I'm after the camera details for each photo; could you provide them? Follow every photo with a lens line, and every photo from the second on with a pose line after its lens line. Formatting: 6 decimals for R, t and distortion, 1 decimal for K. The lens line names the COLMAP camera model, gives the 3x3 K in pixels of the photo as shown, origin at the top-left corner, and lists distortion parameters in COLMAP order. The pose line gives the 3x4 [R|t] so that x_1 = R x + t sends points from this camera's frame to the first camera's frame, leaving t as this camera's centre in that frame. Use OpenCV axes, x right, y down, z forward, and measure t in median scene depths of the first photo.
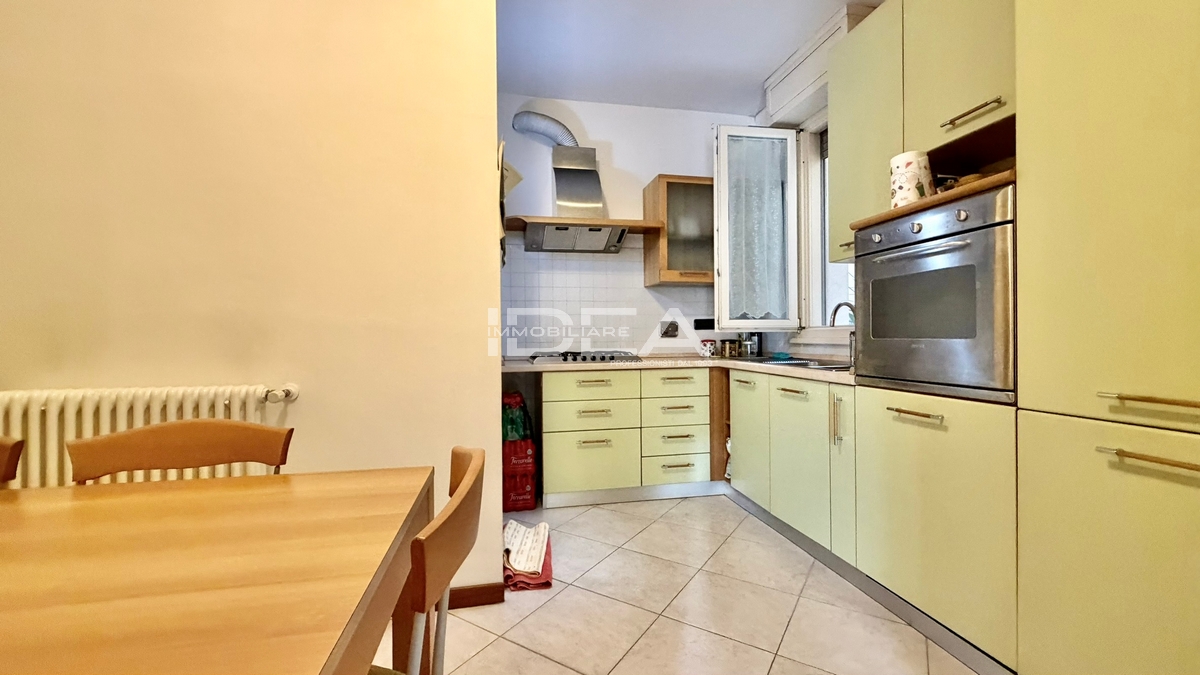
lens RADIAL K [[478.0, 0, 596.0], [0, 478.0, 338.8], [0, 0, 1]] dist [-0.000062, 0.000197]
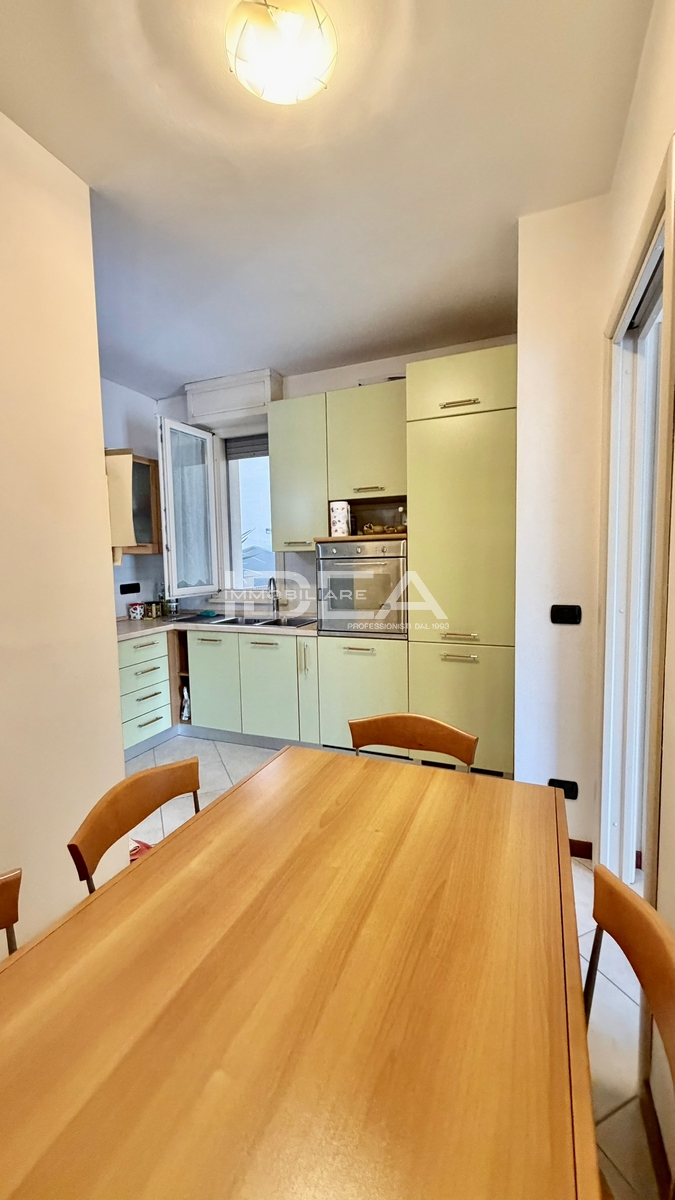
lens RADIAL K [[478.0, 0, 338.8], [0, 478.0, 595.8], [0, 0, 1]] dist [-0.000062, 0.000197]
pose [[0.545913, -0.068306, 0.835053, -0.495549], [0.016515, 0.997355, 0.070786, -0.099825], [-0.837679, -0.024852, 0.545597, 0.026583]]
